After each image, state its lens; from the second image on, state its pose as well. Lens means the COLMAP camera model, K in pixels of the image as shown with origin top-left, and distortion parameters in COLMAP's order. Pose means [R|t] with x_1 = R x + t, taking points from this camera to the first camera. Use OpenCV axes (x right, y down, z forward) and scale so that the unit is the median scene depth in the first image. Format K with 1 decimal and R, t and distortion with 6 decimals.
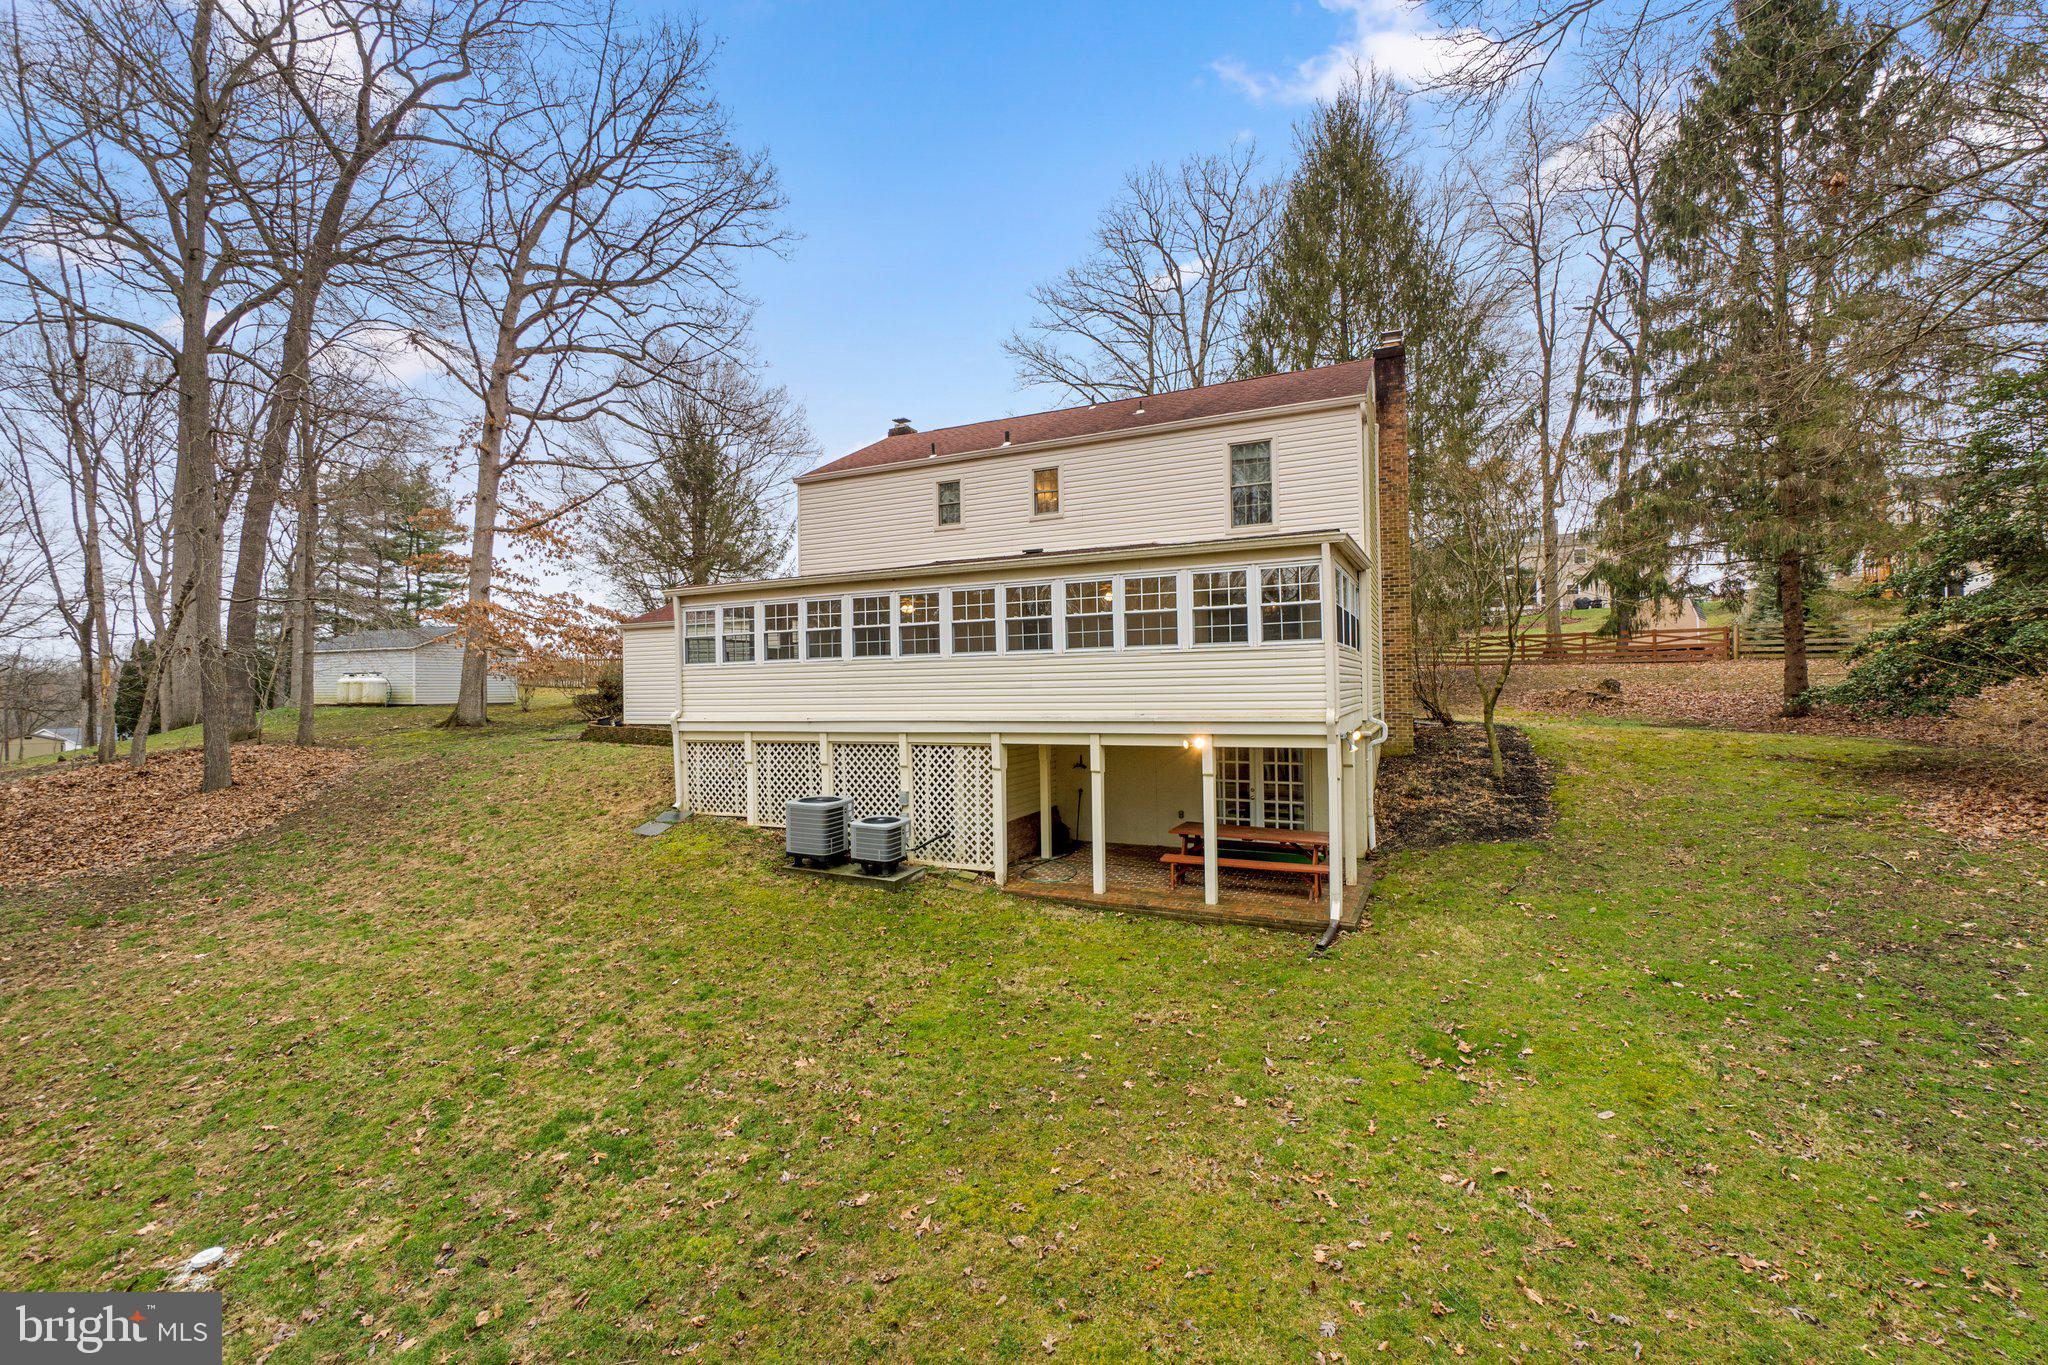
lens RADIAL K [[891.5, 0, 995.0], [0, 891.5, 681.8], [0, 0, 1]] dist [-0.004803, -0.000235]
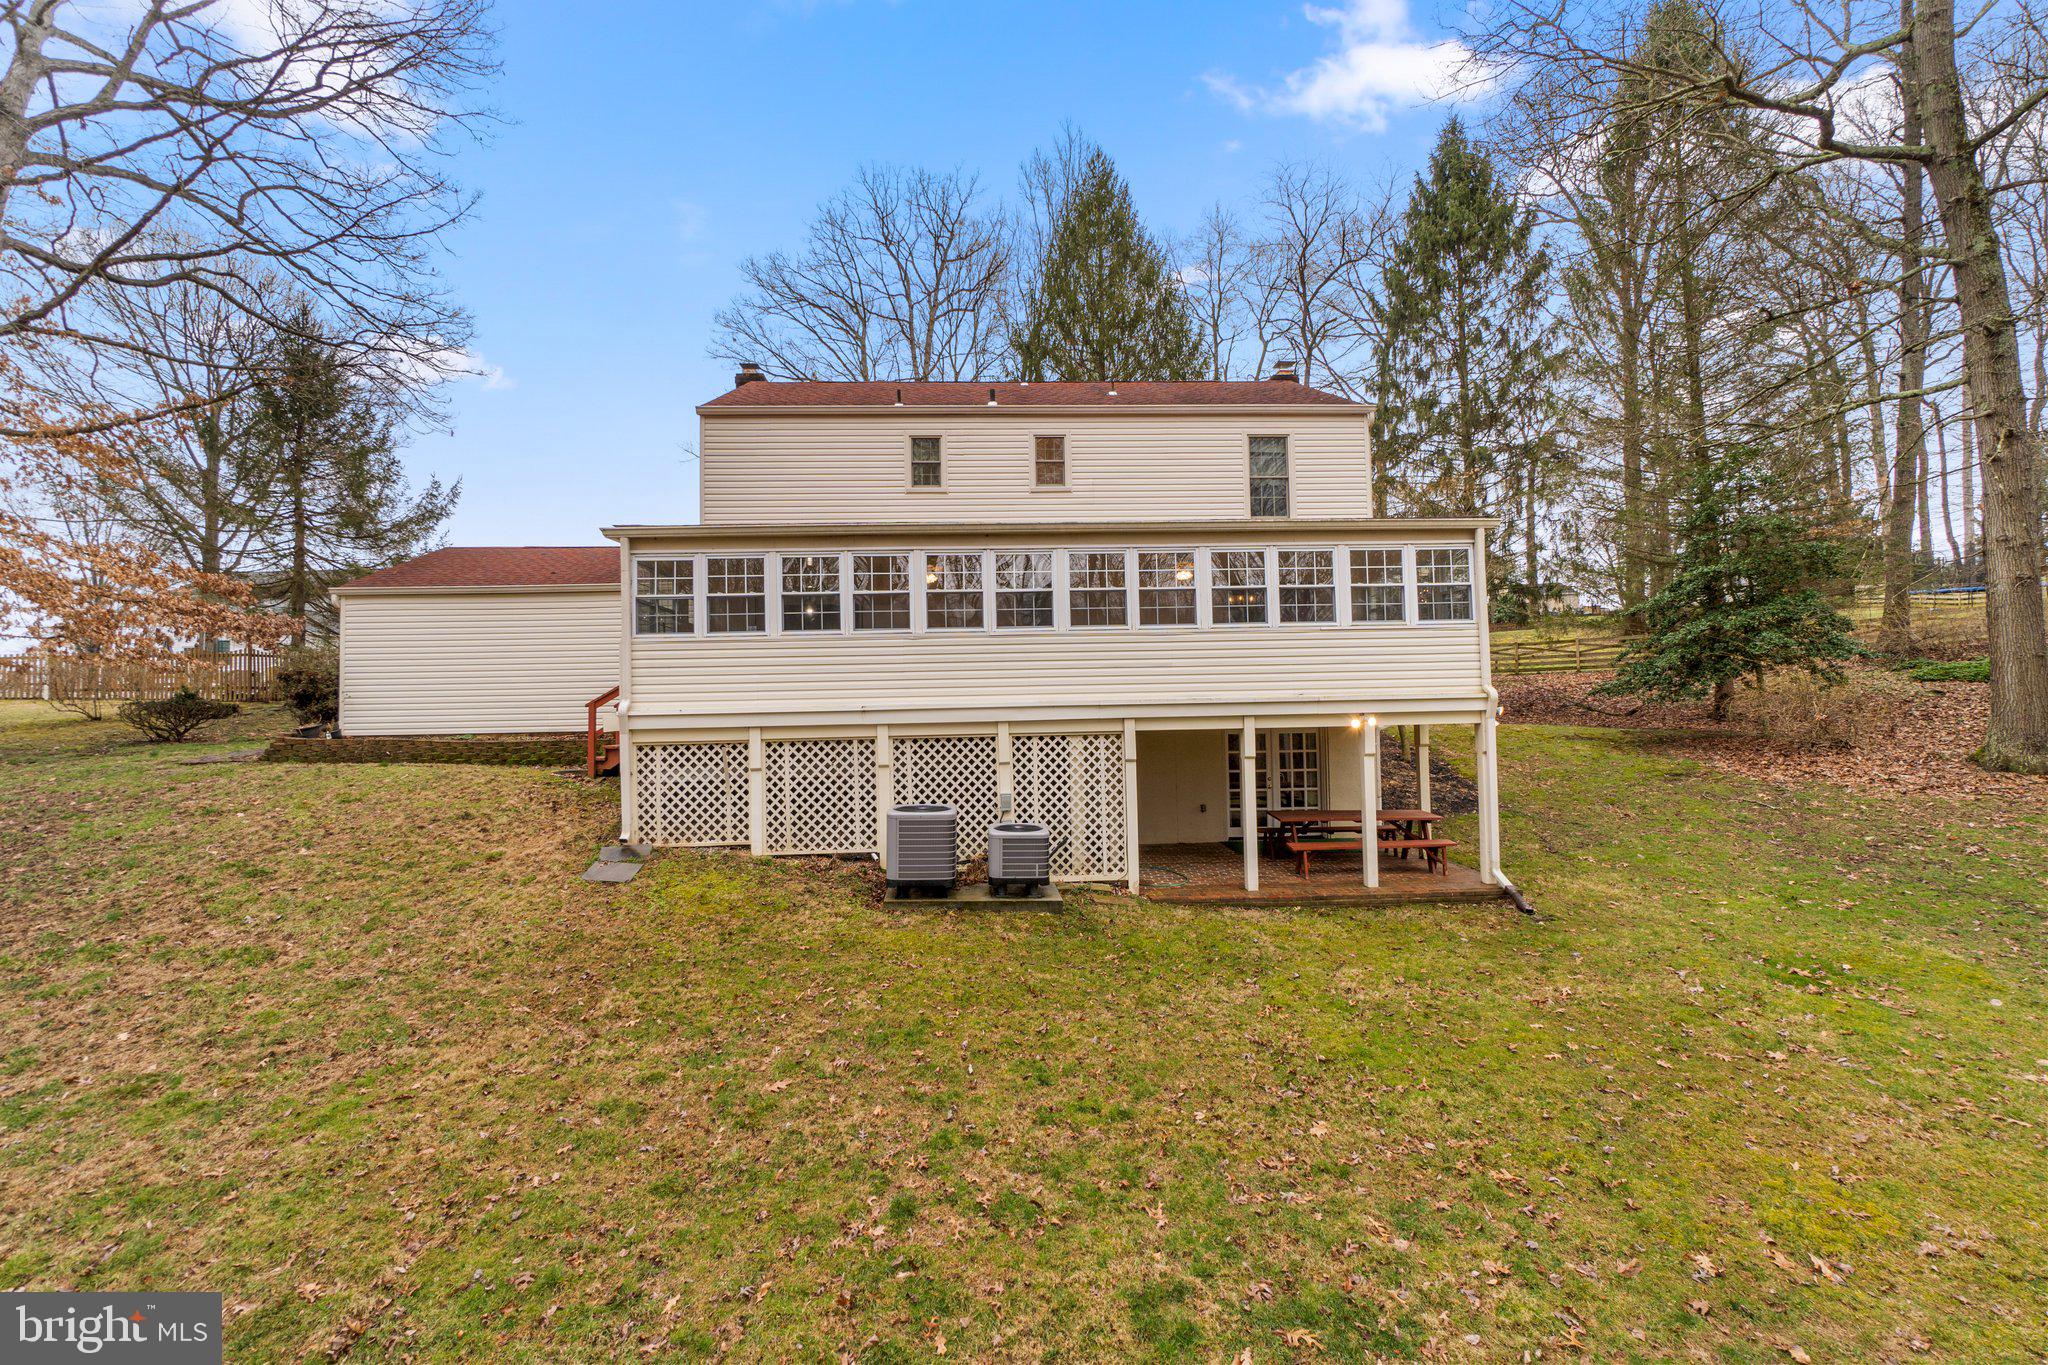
lens RADIAL K [[891.5, 0, 995.0], [0, 891.5, 681.8], [0, 0, 1]] dist [-0.004803, -0.000235]
pose [[0.874820, 0.014750, 0.484223, -0.524386], [0.001251, 0.999464, -0.032706, 0.048907], [-0.484446, 0.029218, 0.874333, 0.298786]]
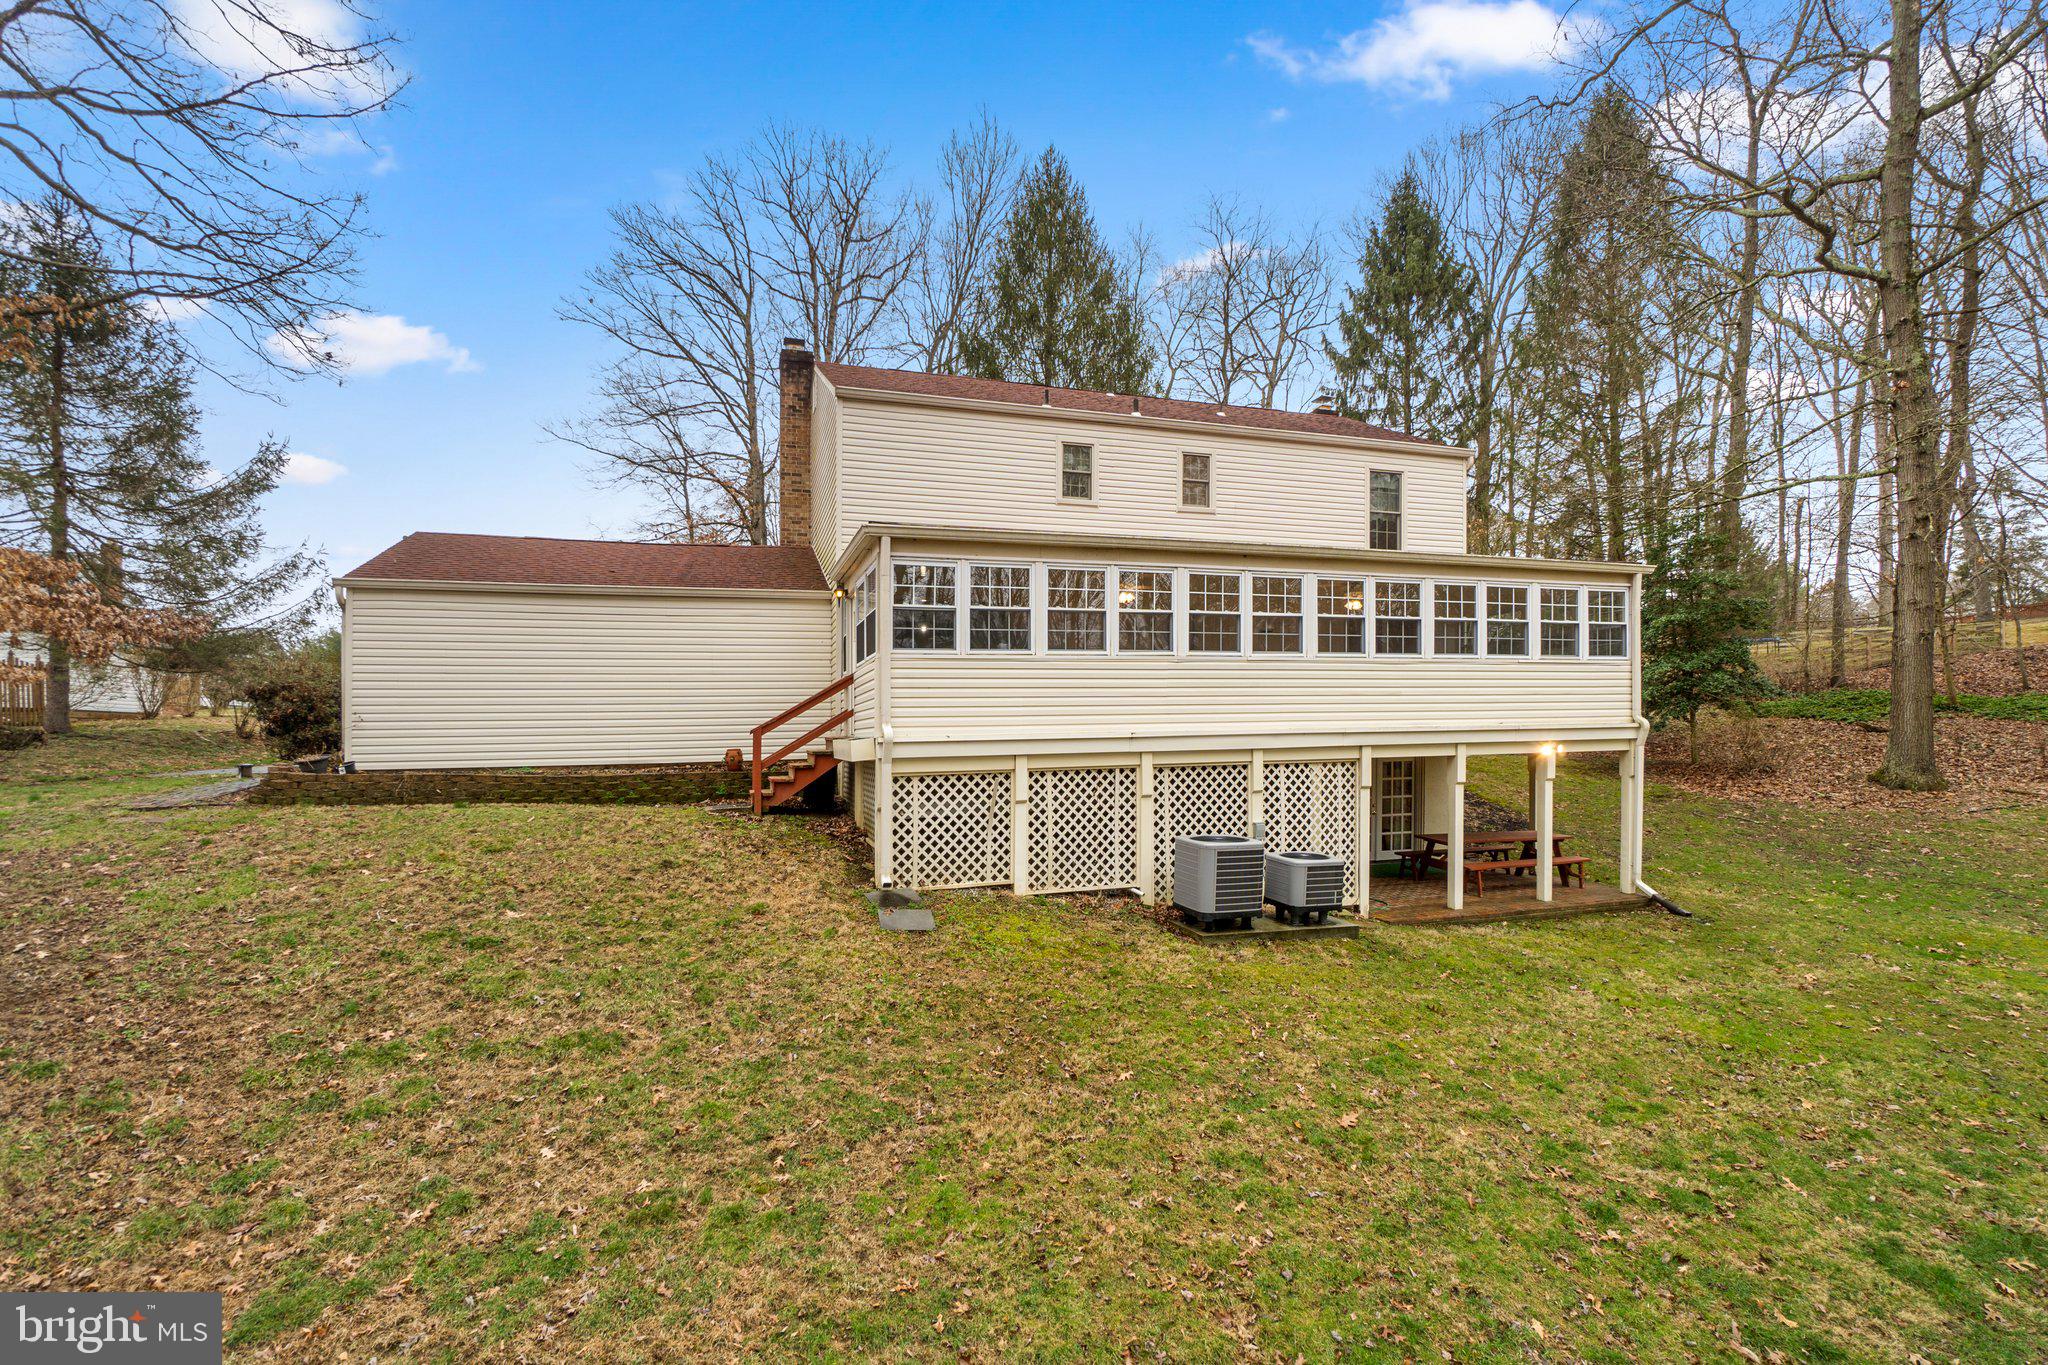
lens RADIAL K [[947.6, 0, 1014.0], [0, 947.6, 745.0], [0, 0, 1]] dist [-0.006128, 0.000440]
pose [[0.714800, -0.002160, 0.699326, -0.884038], [0.000610, 0.999997, 0.002465, 0.053016], [-0.699329, -0.001336, 0.714799, 0.566134]]
